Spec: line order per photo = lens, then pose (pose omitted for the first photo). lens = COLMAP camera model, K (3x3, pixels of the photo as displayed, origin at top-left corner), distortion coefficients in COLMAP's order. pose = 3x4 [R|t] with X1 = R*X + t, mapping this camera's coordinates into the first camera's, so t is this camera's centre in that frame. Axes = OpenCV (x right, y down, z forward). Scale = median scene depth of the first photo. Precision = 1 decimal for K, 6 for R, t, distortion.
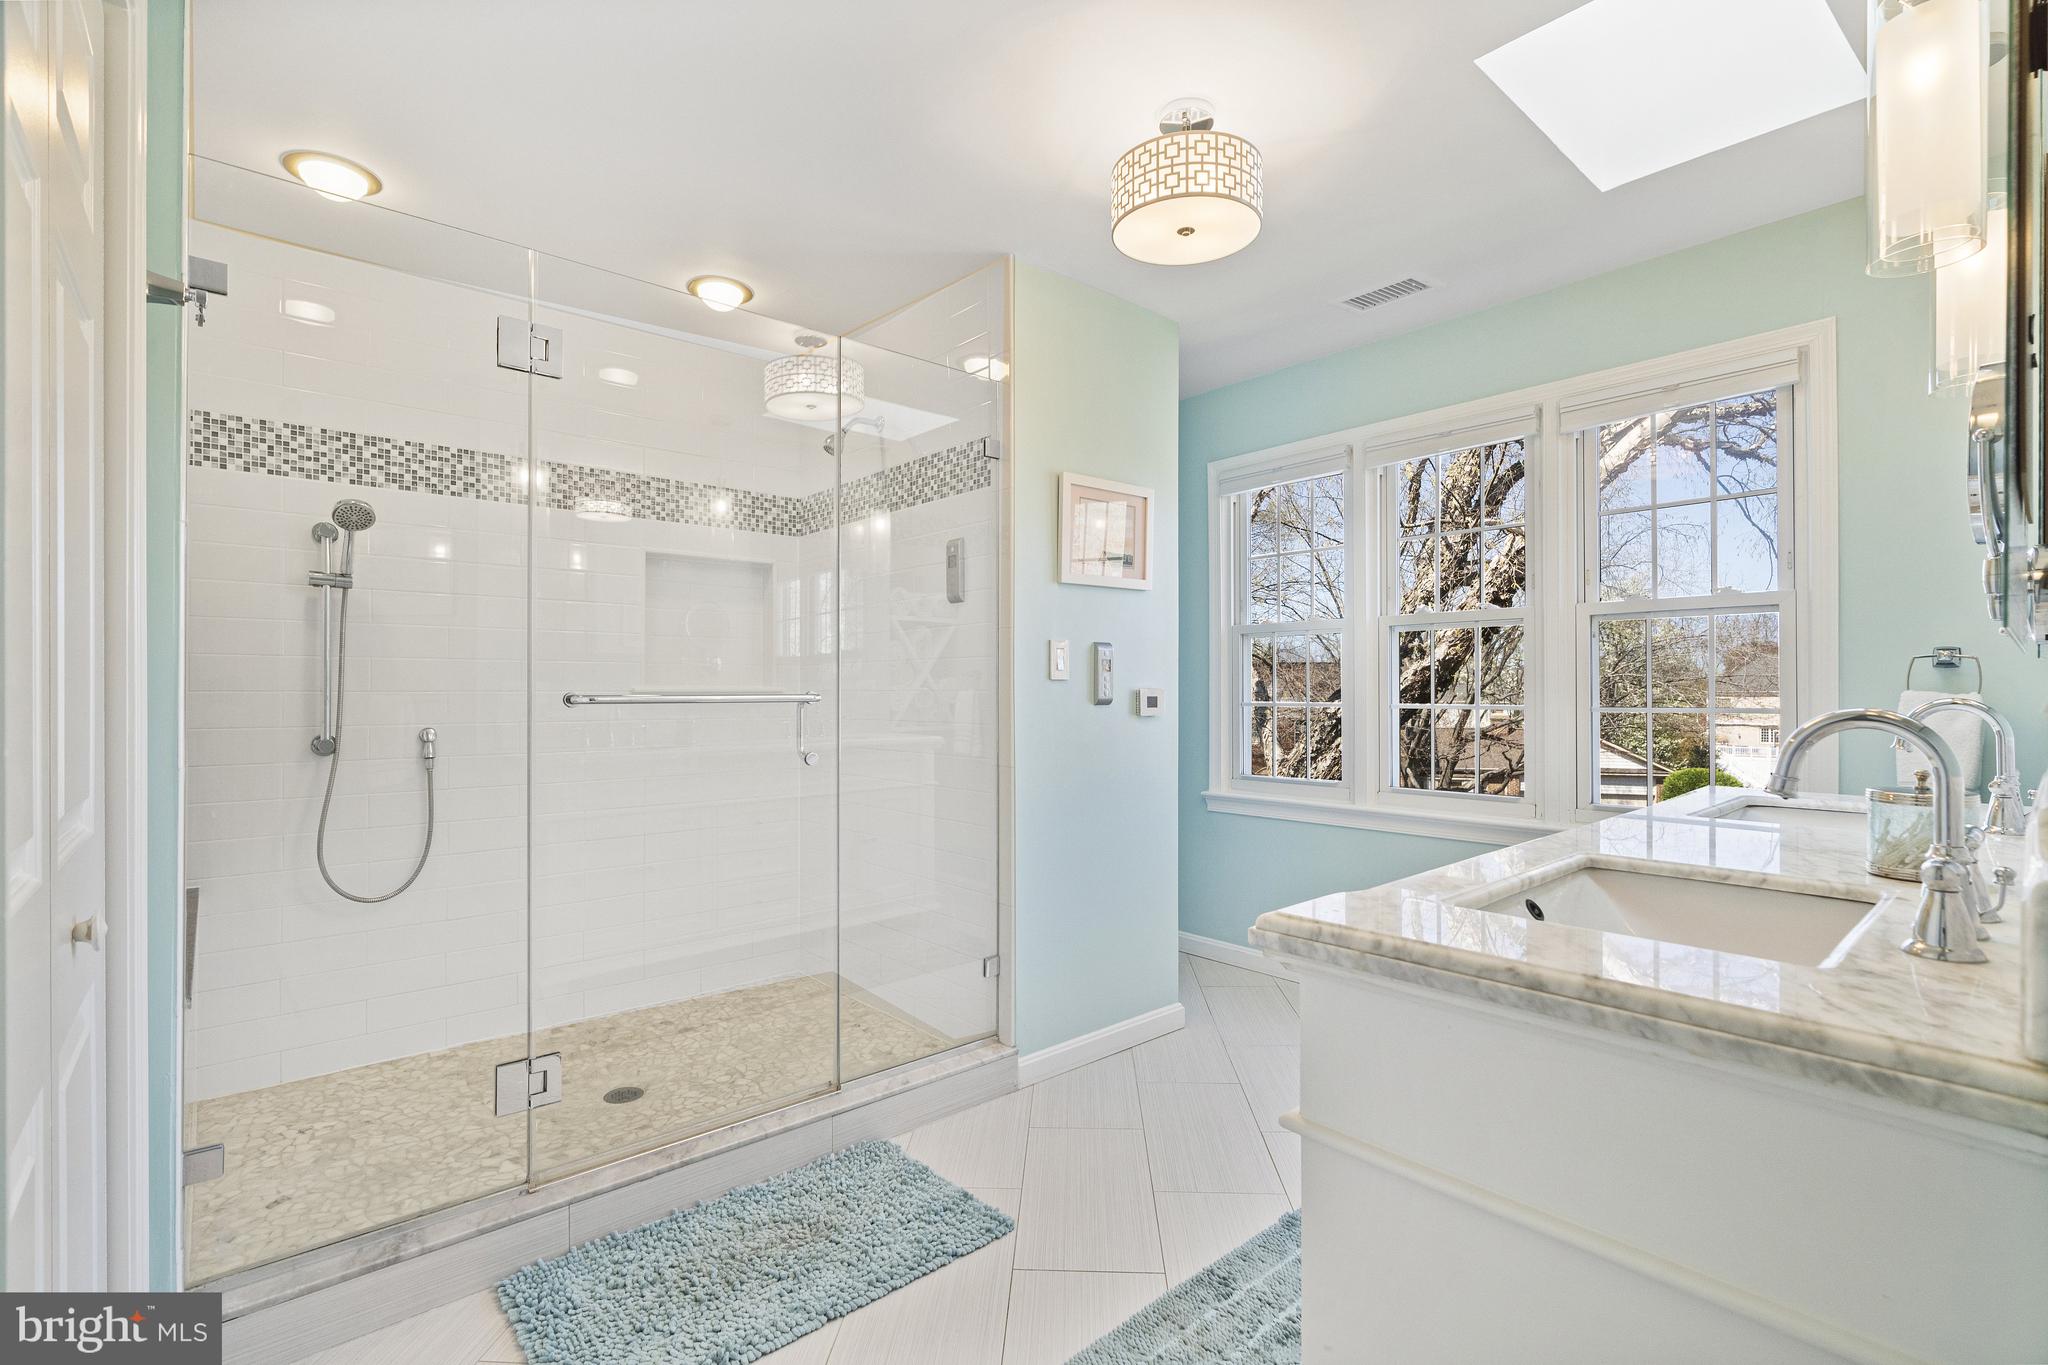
lens RADIAL K [[936.7, 0, 1026.8], [0, 936.7, 686.6], [0, 0, 1]] dist [-0.001269, -0.000060]
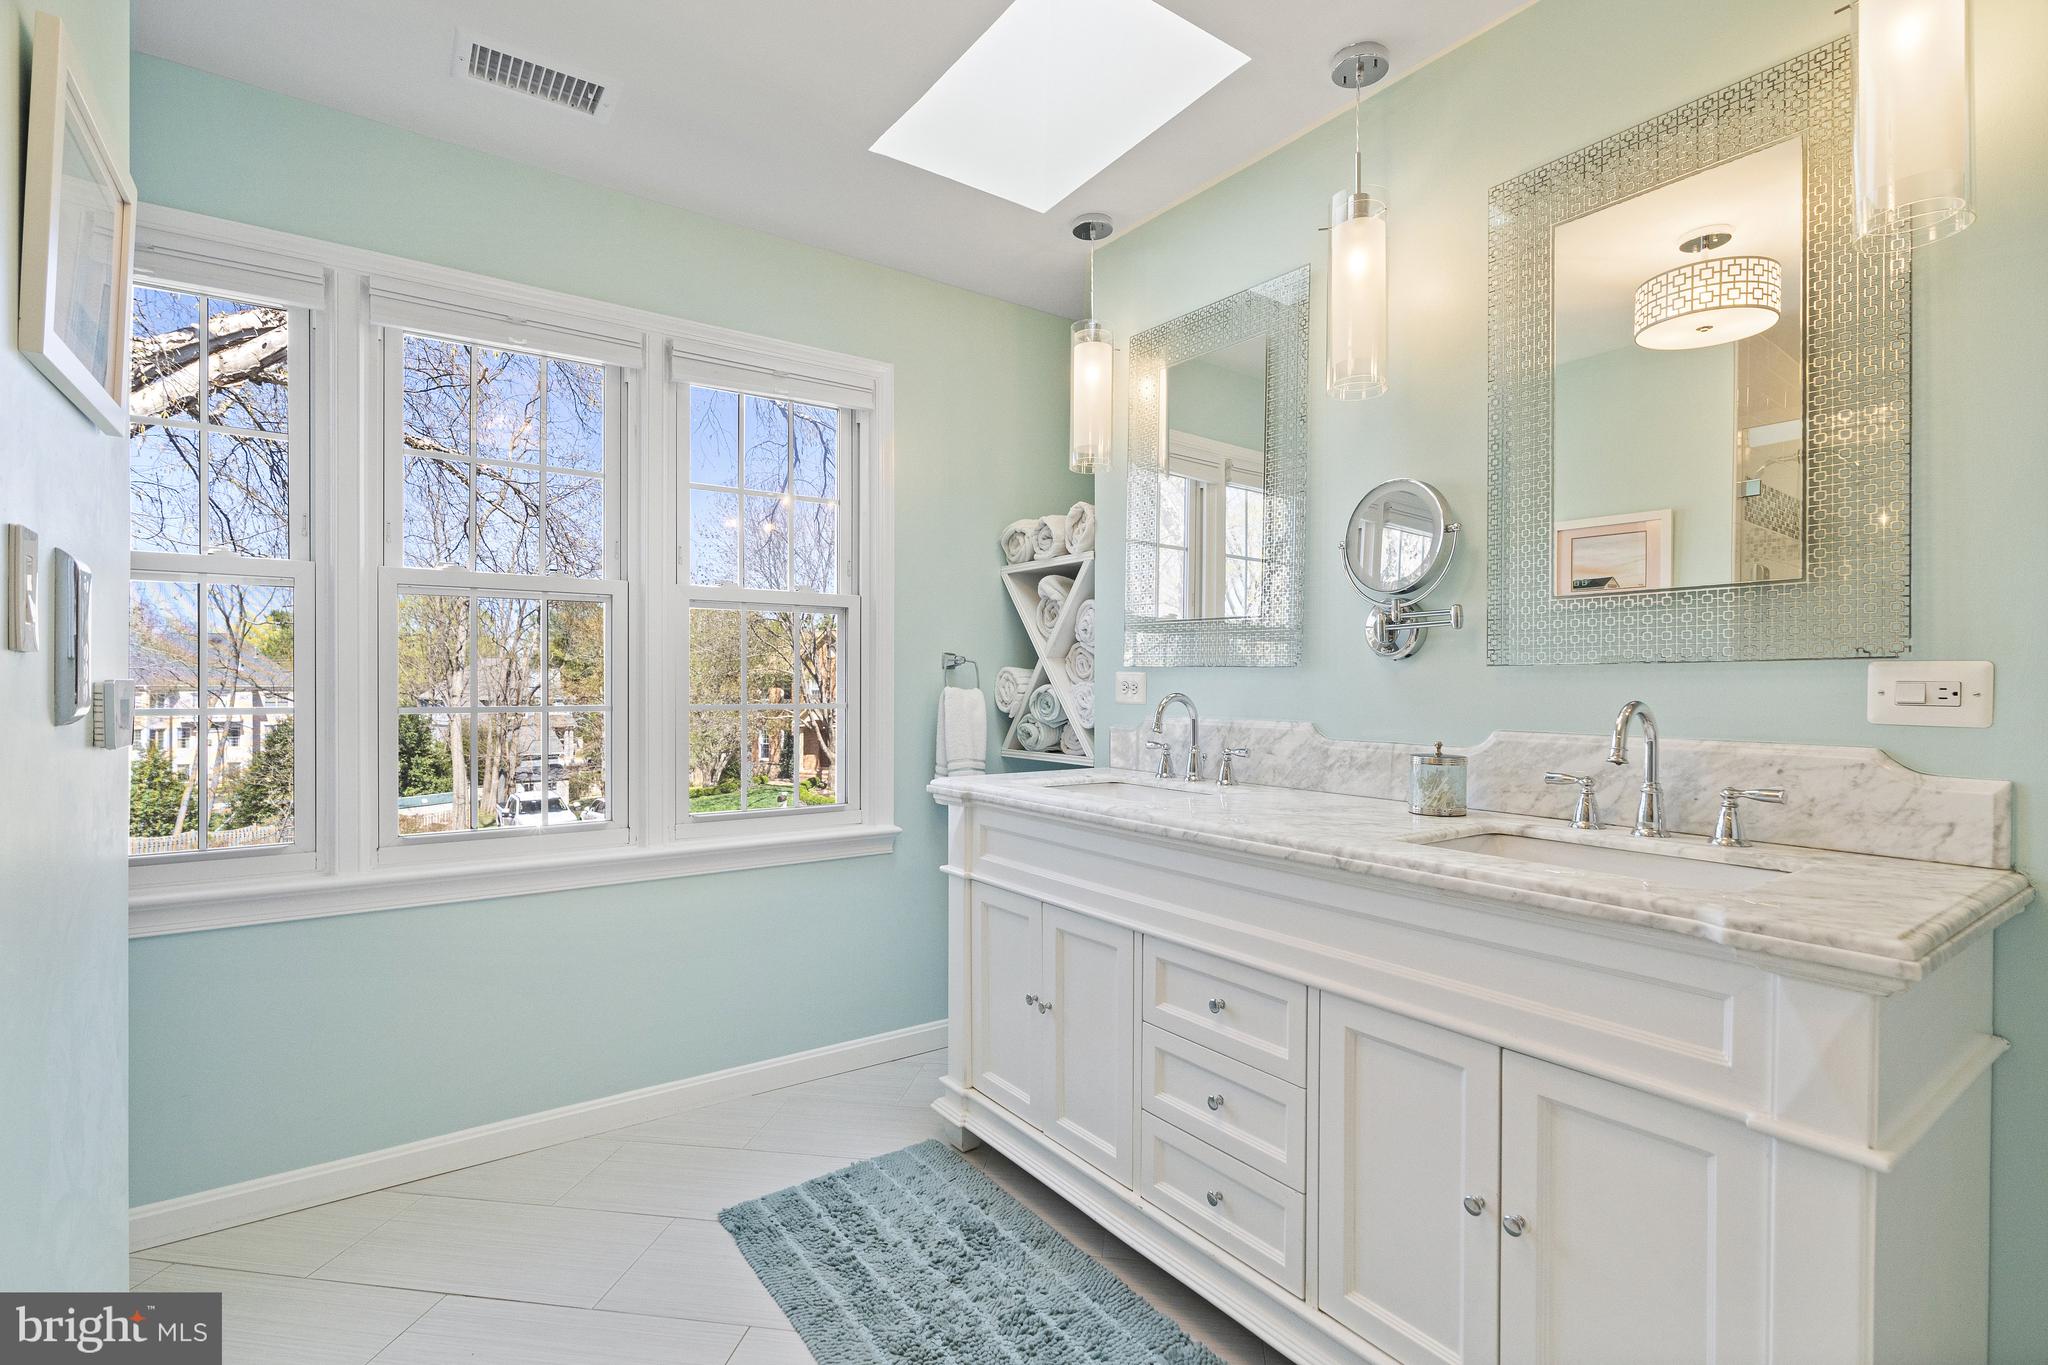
lens RADIAL K [[936.7, 0, 1023.6], [0, 936.7, 685.3], [0, 0, 1]] dist [-0.001269, -0.000060]
pose [[0.100733, 0.001008, 0.994913, -0.252808], [-0.006131, 0.999981, -0.000392, 0.002522], [-0.994895, -0.006061, 0.100738, 0.645209]]
